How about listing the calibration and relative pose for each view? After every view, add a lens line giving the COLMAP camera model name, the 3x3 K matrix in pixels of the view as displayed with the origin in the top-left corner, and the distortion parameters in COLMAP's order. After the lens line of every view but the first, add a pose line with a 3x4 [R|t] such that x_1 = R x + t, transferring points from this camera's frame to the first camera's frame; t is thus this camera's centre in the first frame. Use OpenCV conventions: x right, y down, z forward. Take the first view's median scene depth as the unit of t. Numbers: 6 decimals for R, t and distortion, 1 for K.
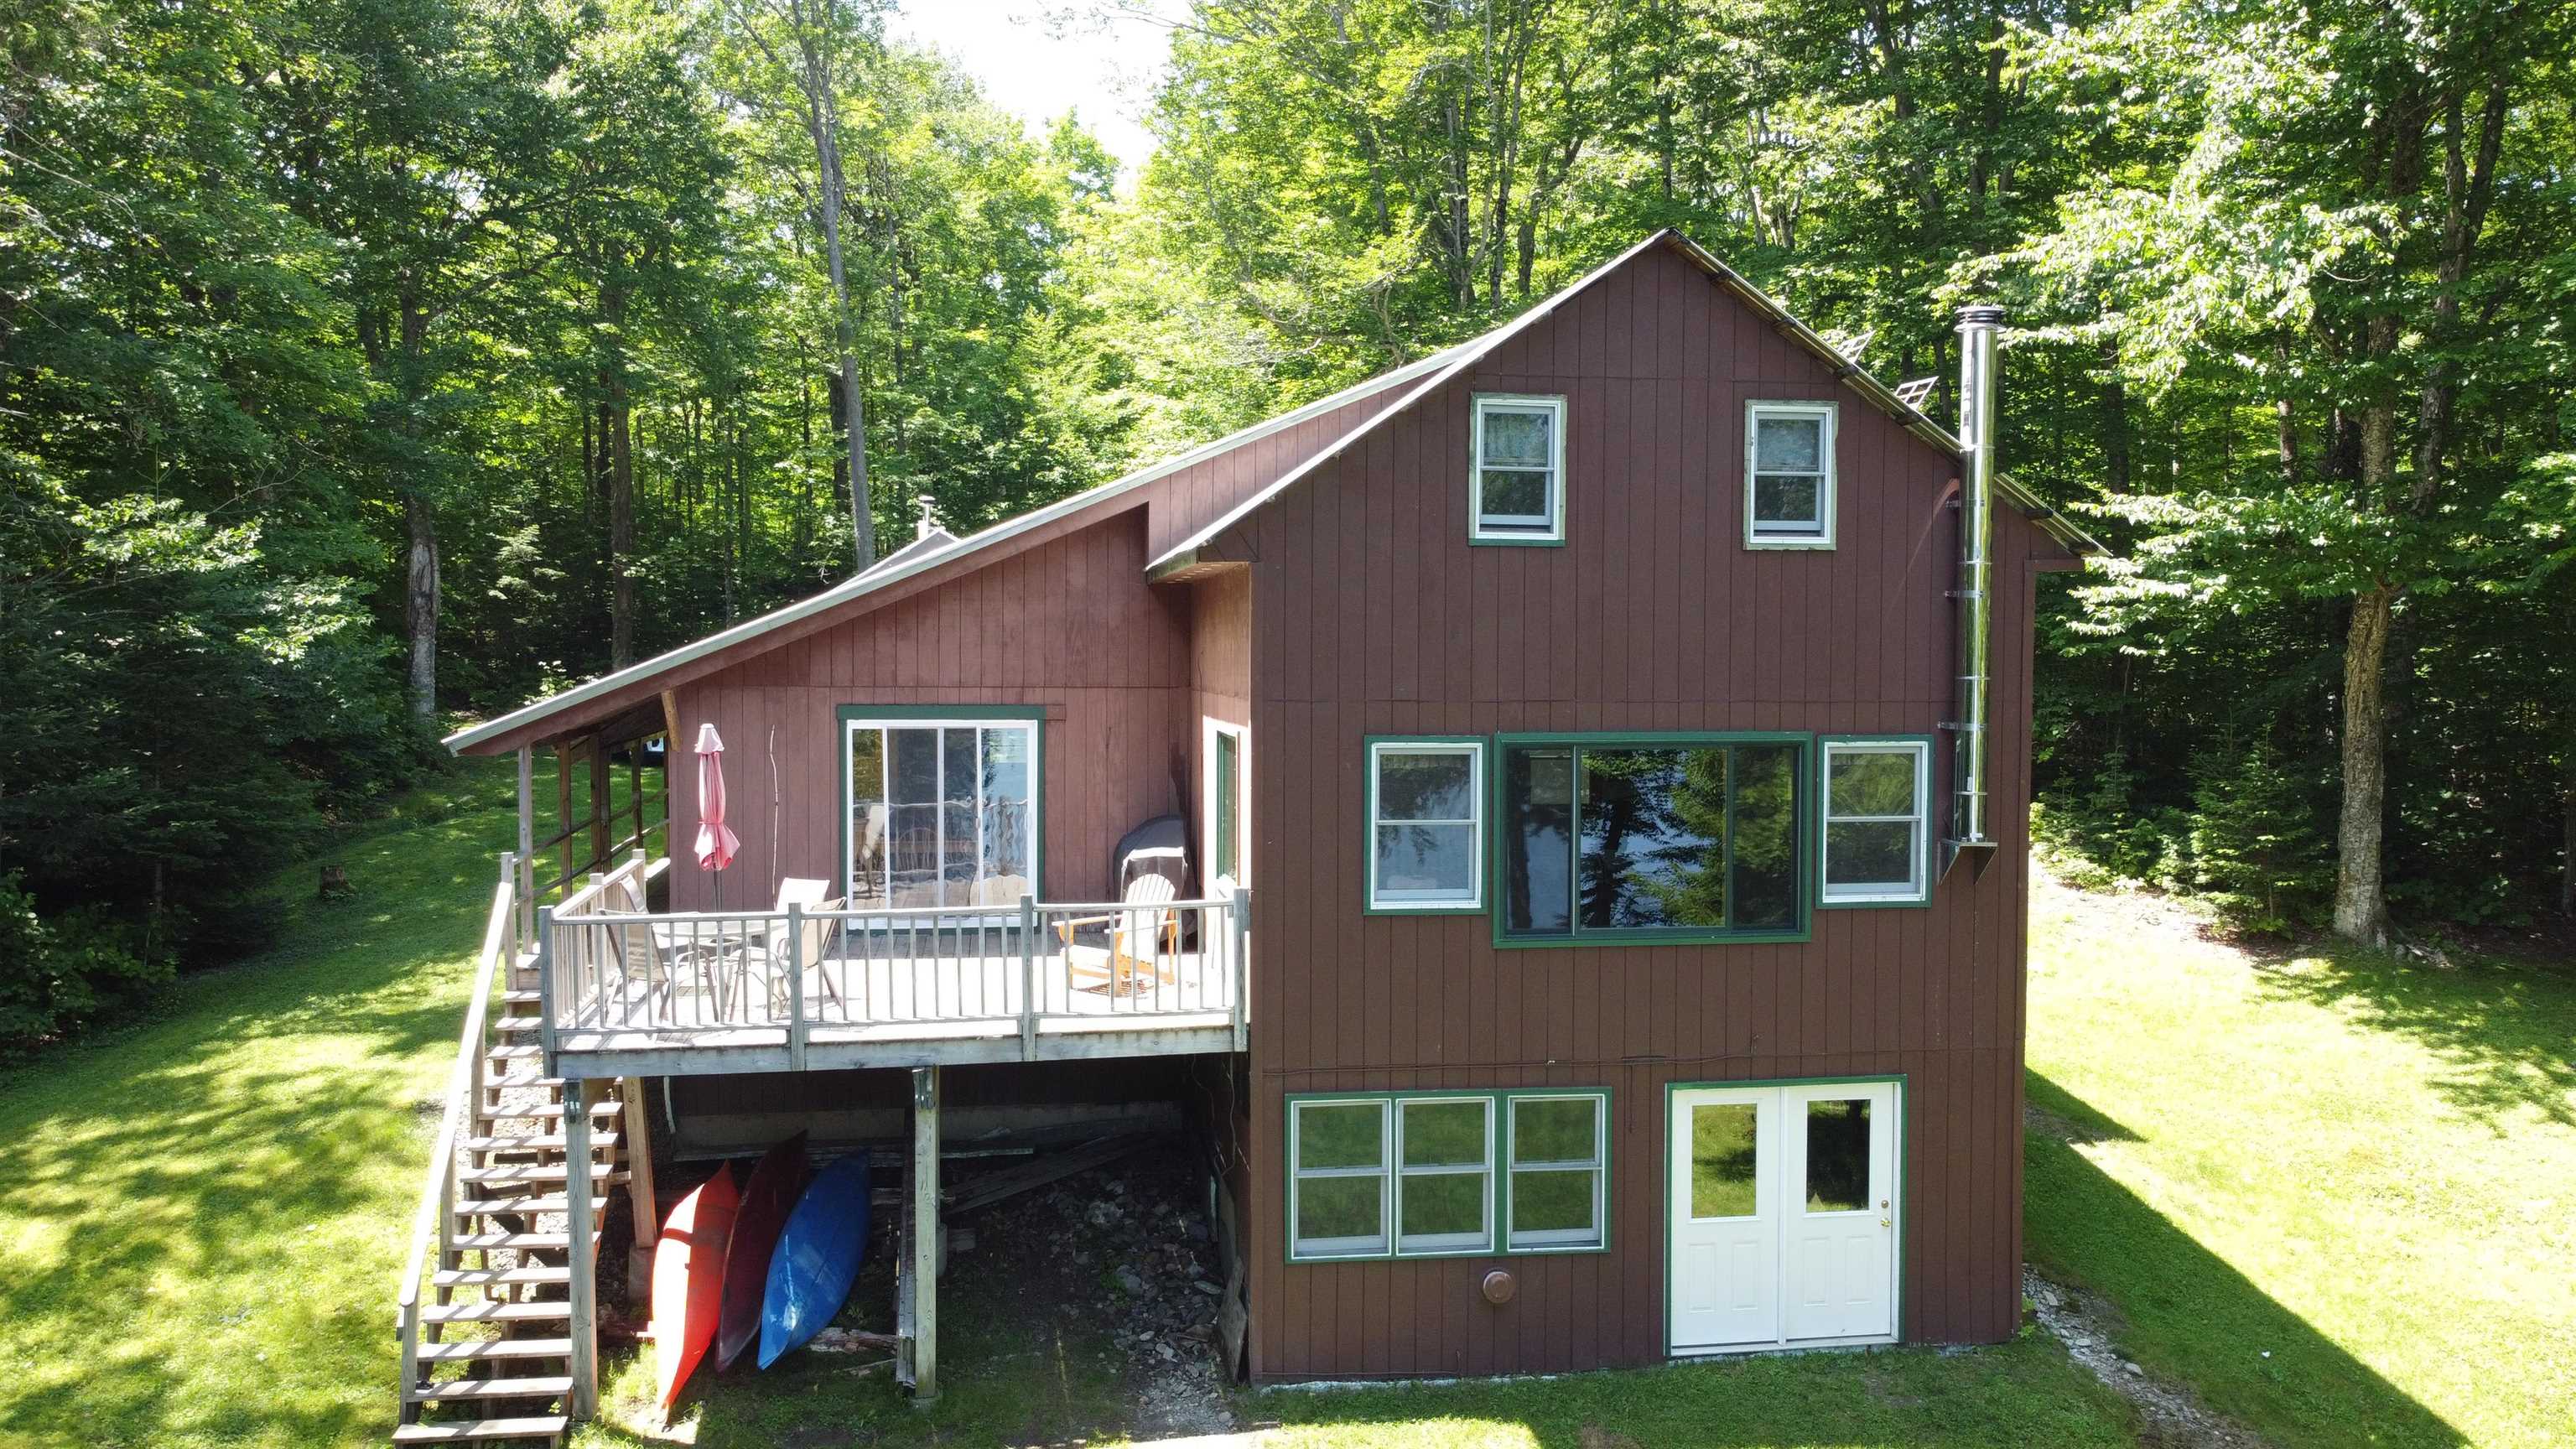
lens RADIAL K [[1955.6, 0, 1283.6], [0, 1955.6, 716.5], [0, 0, 1]] dist [0.001701, -0.005505]
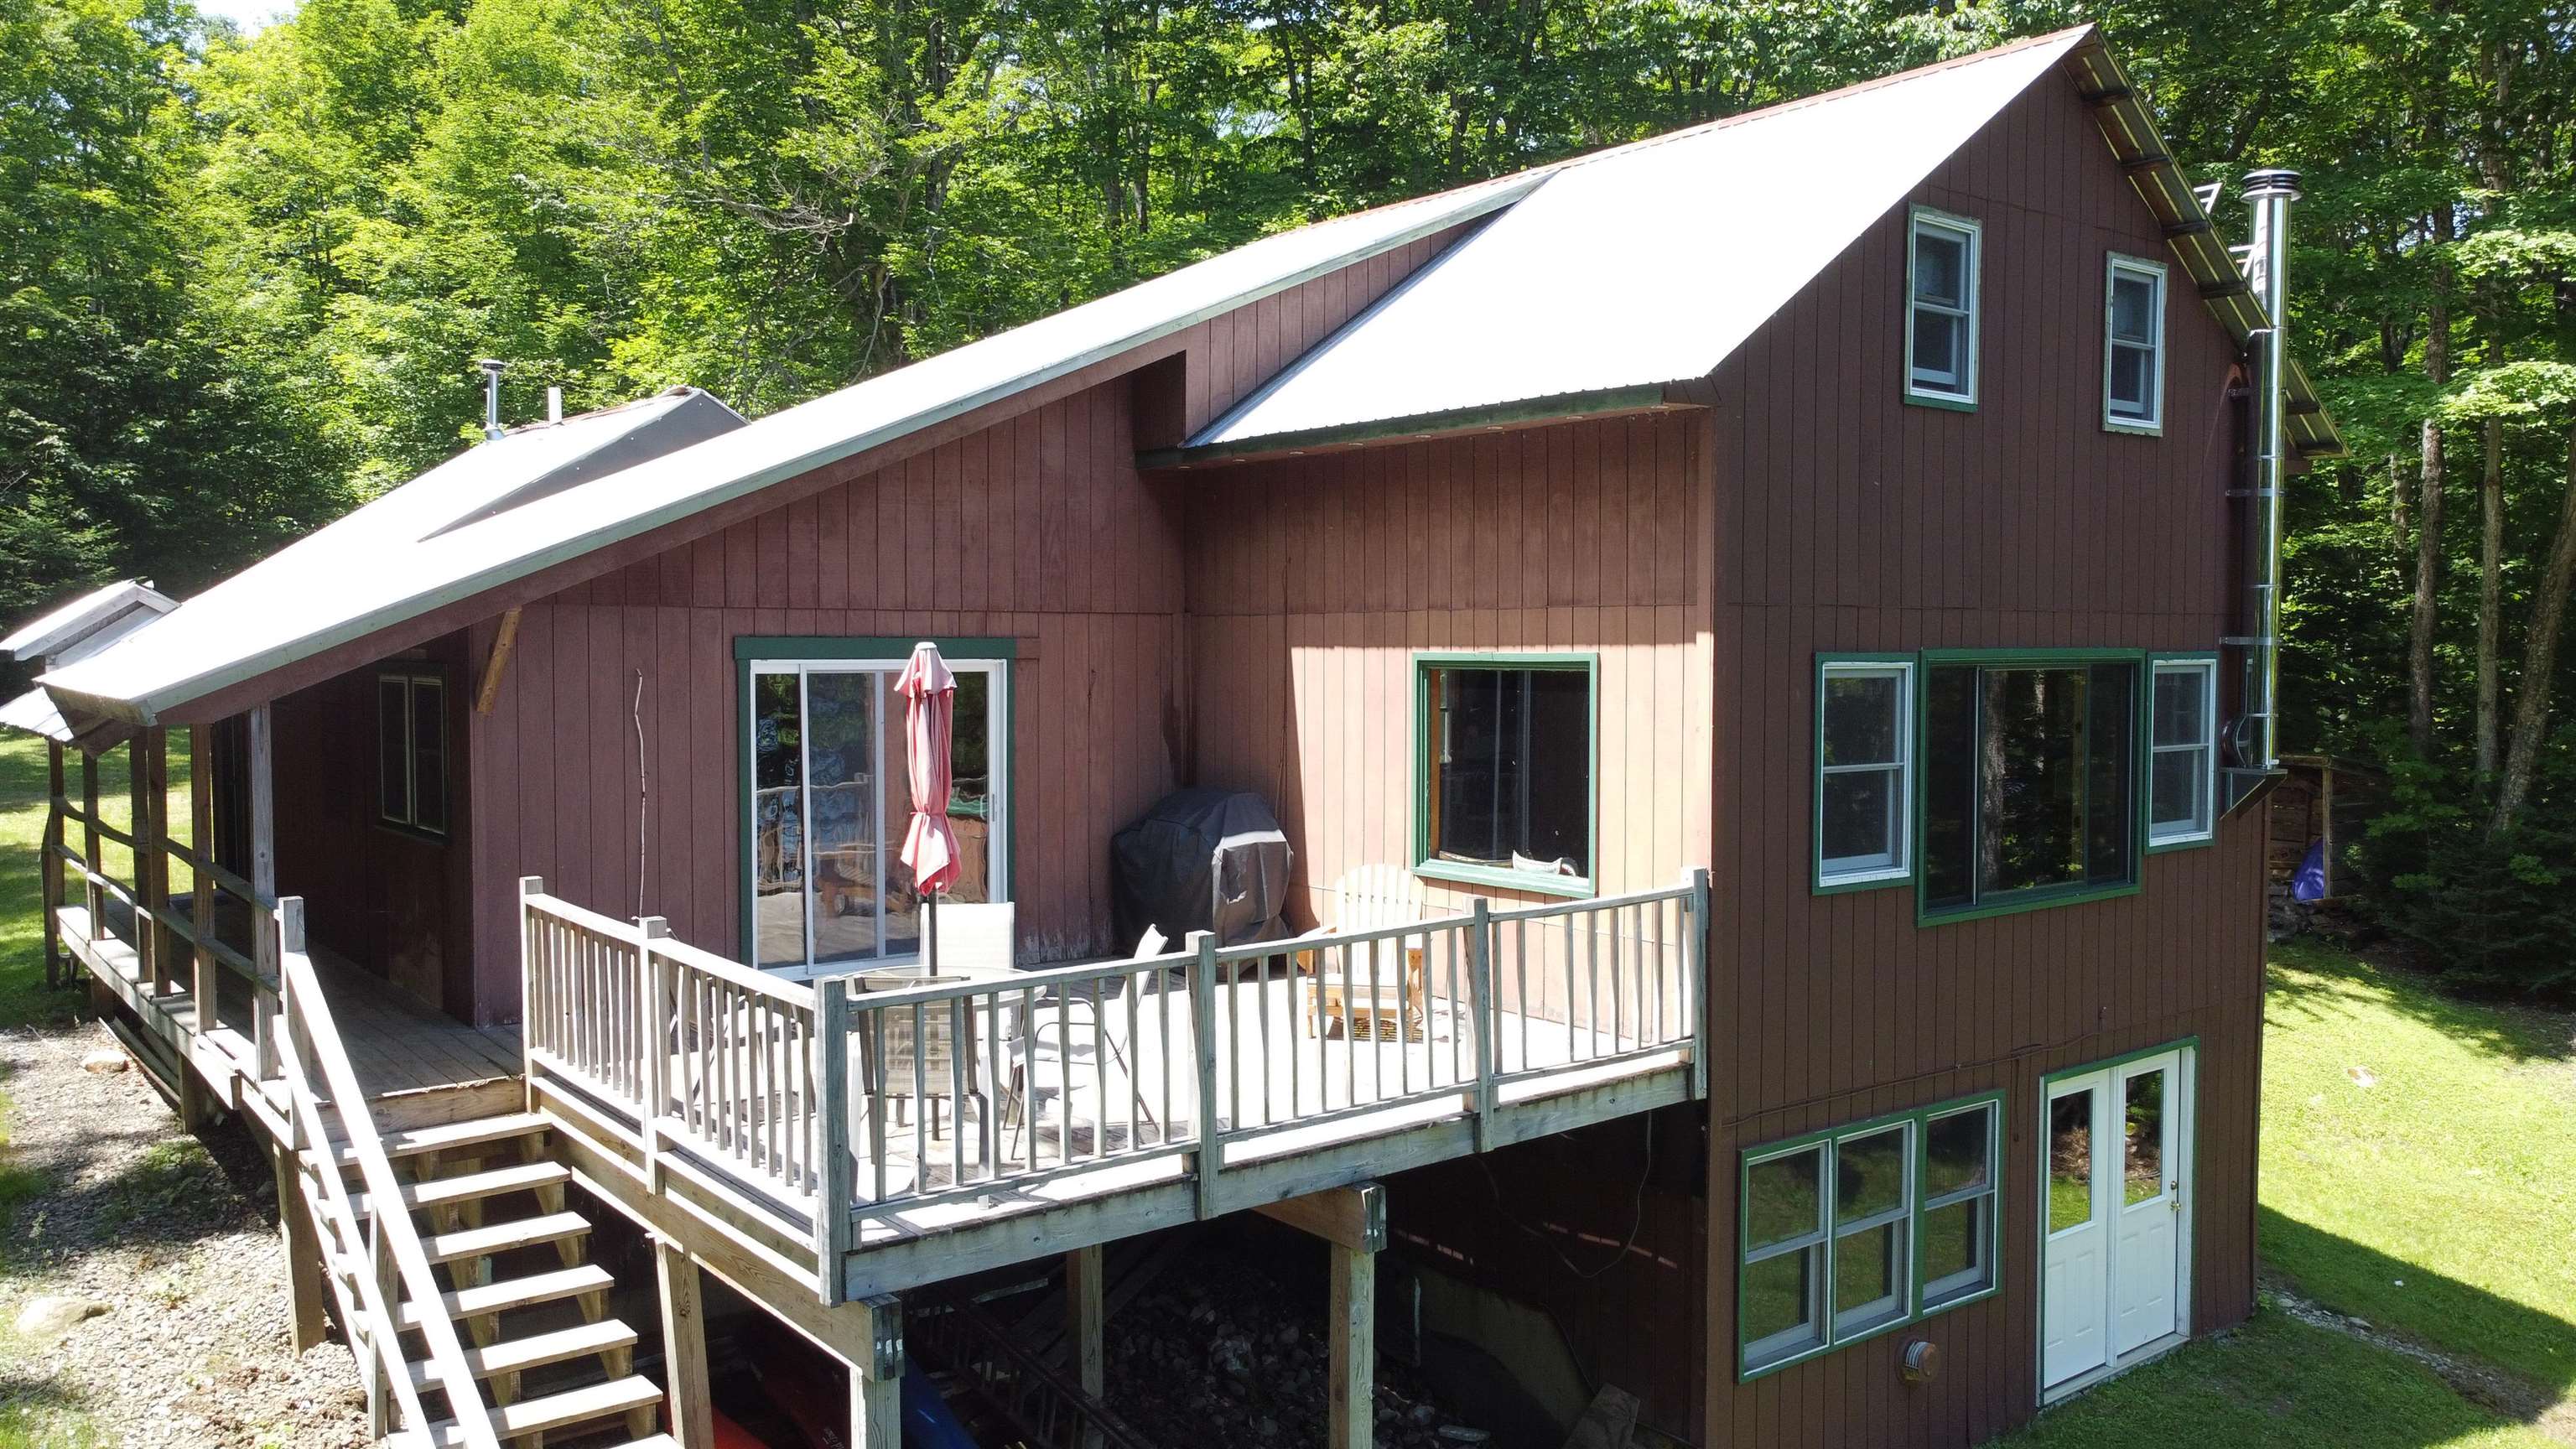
lens RADIAL K [[1955.6, 0, 1283.6], [0, 1955.6, 716.5], [0, 0, 1]] dist [0.001701, -0.005505]
pose [[0.870212, -0.022573, 0.492160, -0.477879], [0.020121, 0.999745, 0.010277, 0.021280], [-0.492266, 0.000960, 0.870444, 0.436900]]
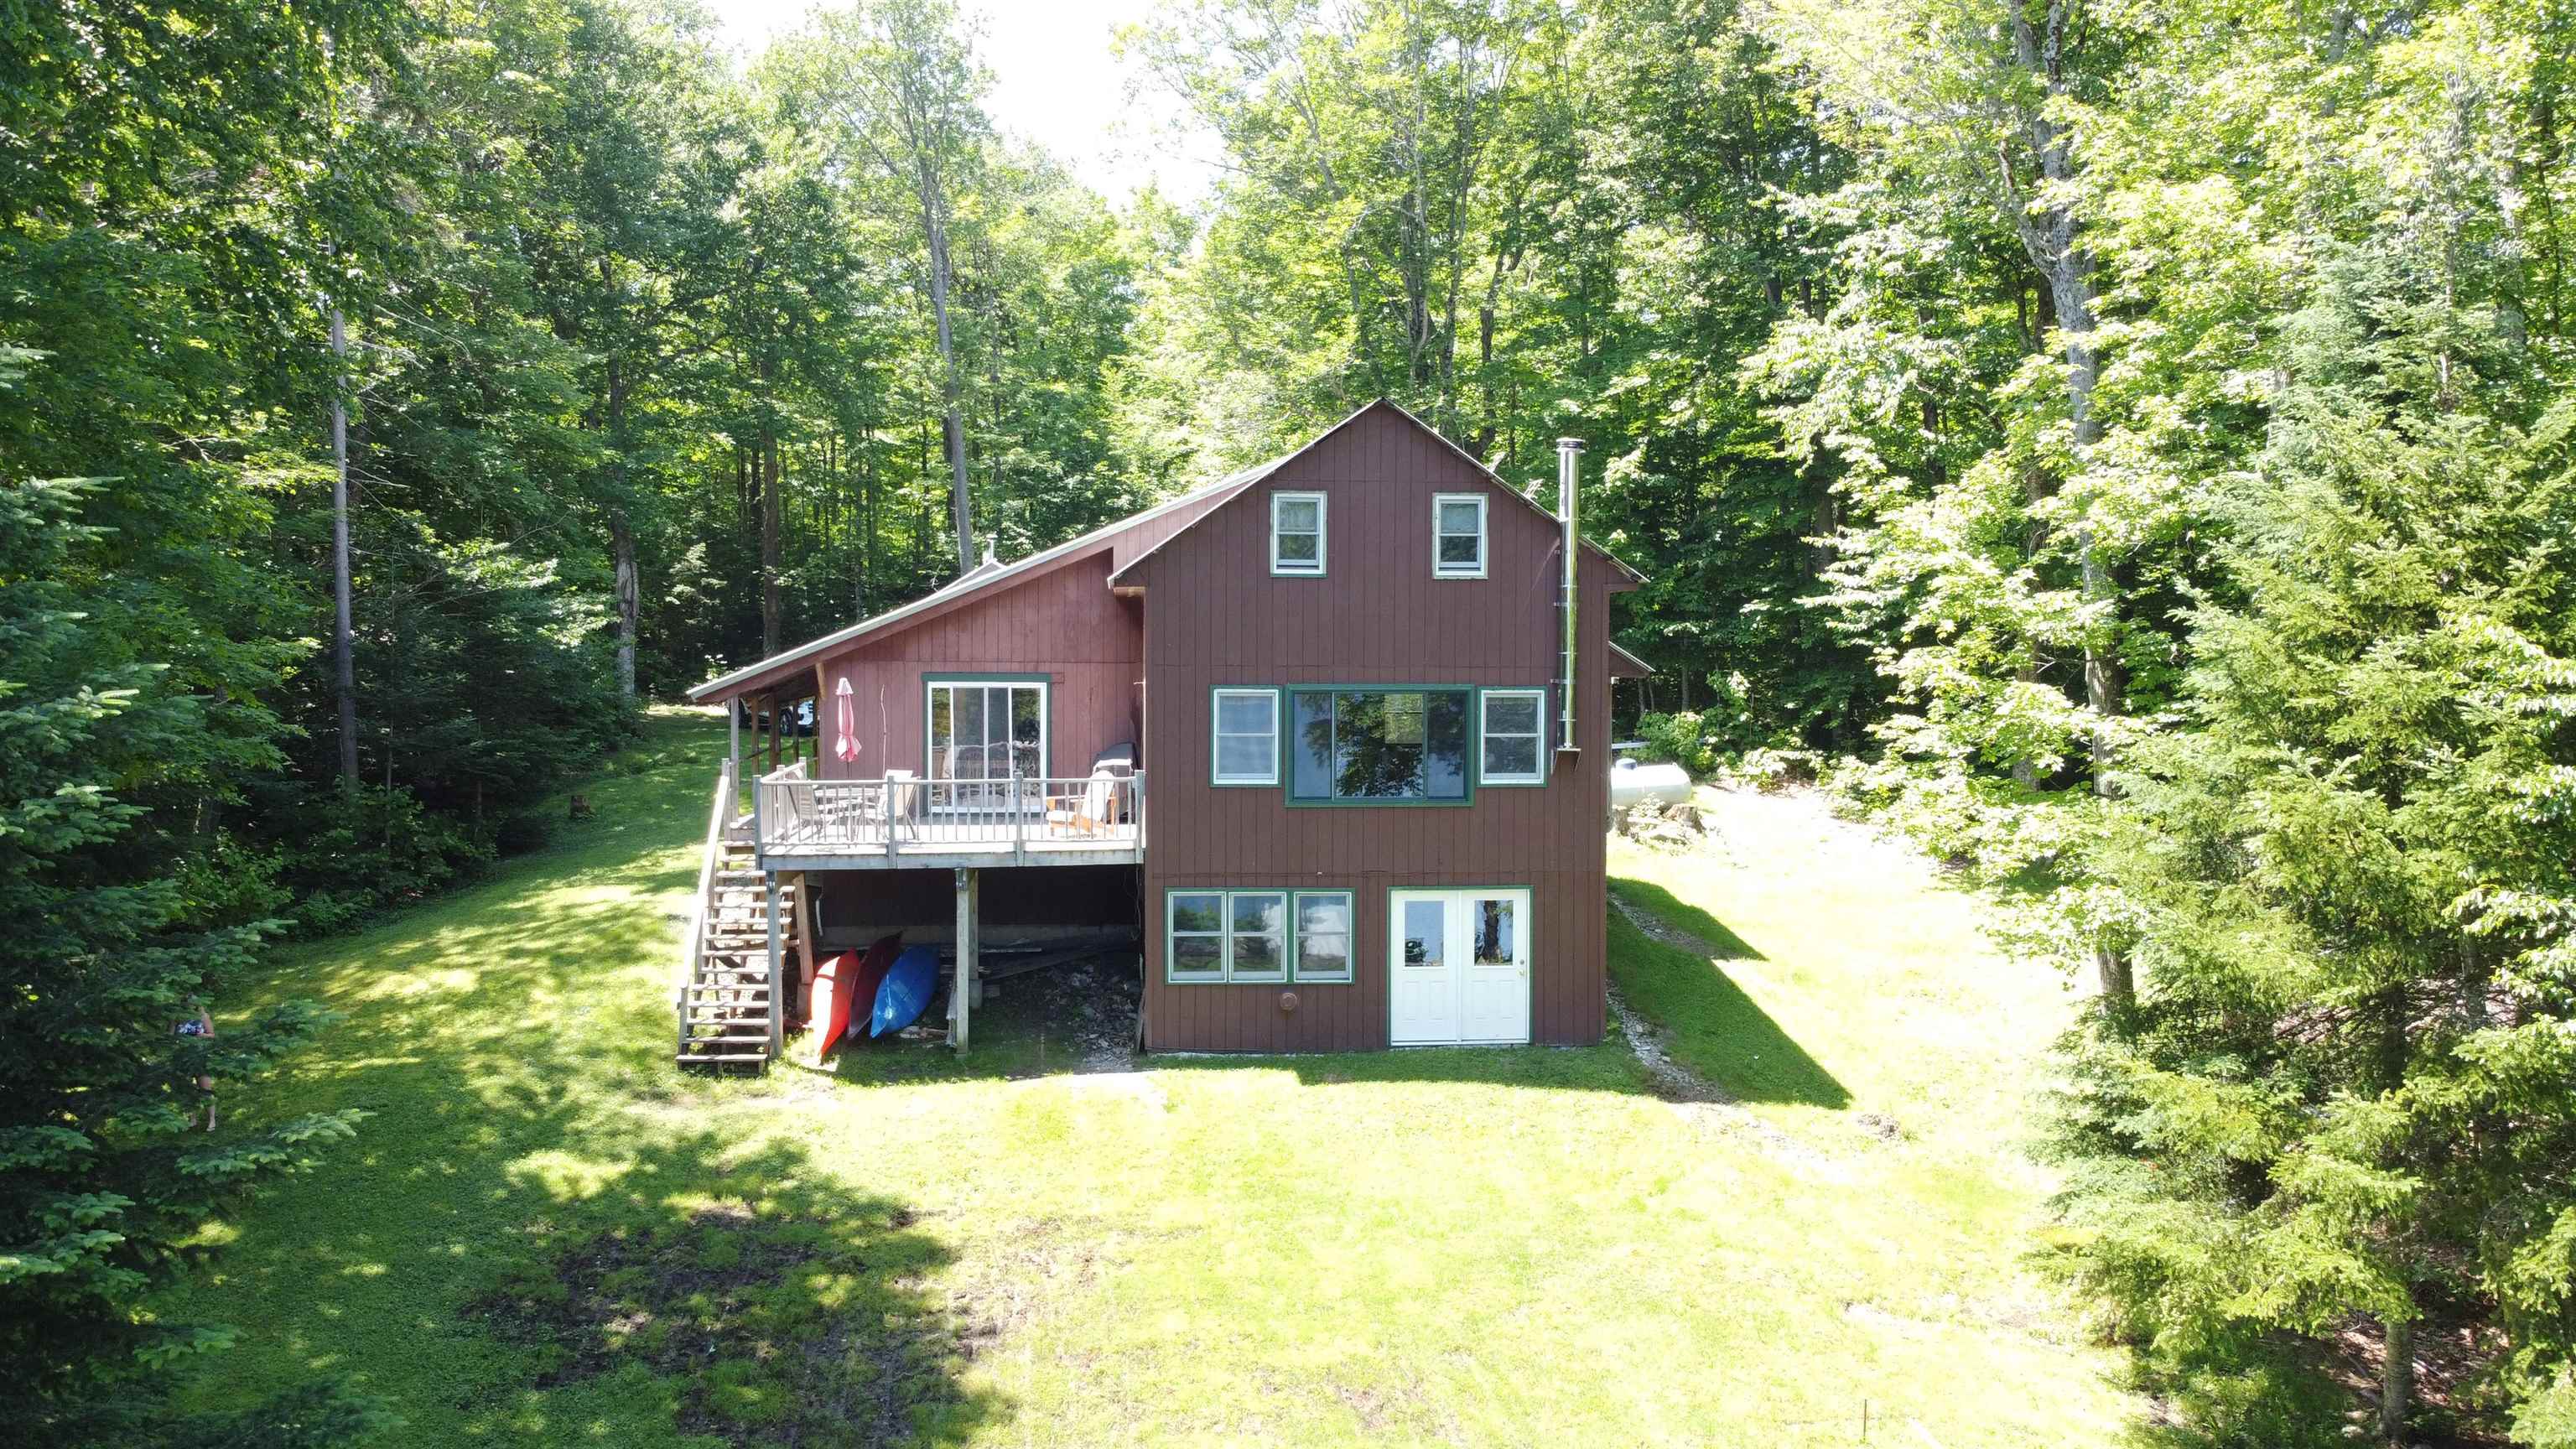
lens RADIAL K [[1955.6, 0, 1283.6], [0, 1955.6, 716.5], [0, 0, 1]] dist [0.001701, -0.005505]
pose [[0.998004, 0.002947, -0.063083, 0.210092], [-0.003009, 0.999995, -0.000876, 0.038035], [0.063080, 0.001064, 0.998008, -0.725782]]
